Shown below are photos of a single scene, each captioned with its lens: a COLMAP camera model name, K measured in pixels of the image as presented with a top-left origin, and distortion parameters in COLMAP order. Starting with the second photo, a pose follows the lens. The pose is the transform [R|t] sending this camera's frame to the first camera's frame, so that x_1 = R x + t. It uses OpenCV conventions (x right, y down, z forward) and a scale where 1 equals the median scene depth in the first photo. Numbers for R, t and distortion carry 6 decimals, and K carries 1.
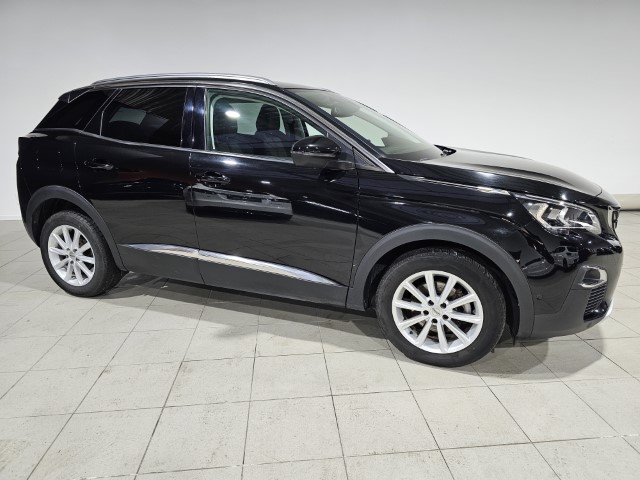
lens RADIAL K [[424.6, 0, 320.0], [0, 424.6, 240.0], [0, 0, 1]] dist [0.025711, -0.001004]
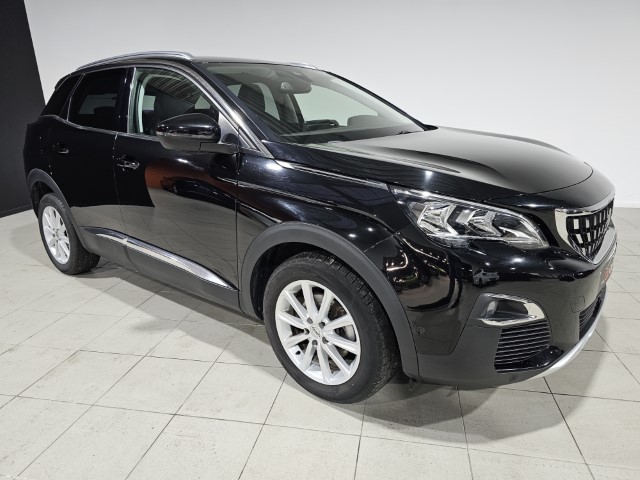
lens RADIAL K [[426.8, 0, 320.0], [0, 426.8, 240.0], [0, 0, 1]] dist [0.031492, -0.001901]
pose [[0.955551, 0.061984, -0.288237, 0.478772], [-0.054324, 0.997927, 0.034508, -0.031914], [0.289779, -0.017316, 0.956937, 0.219771]]
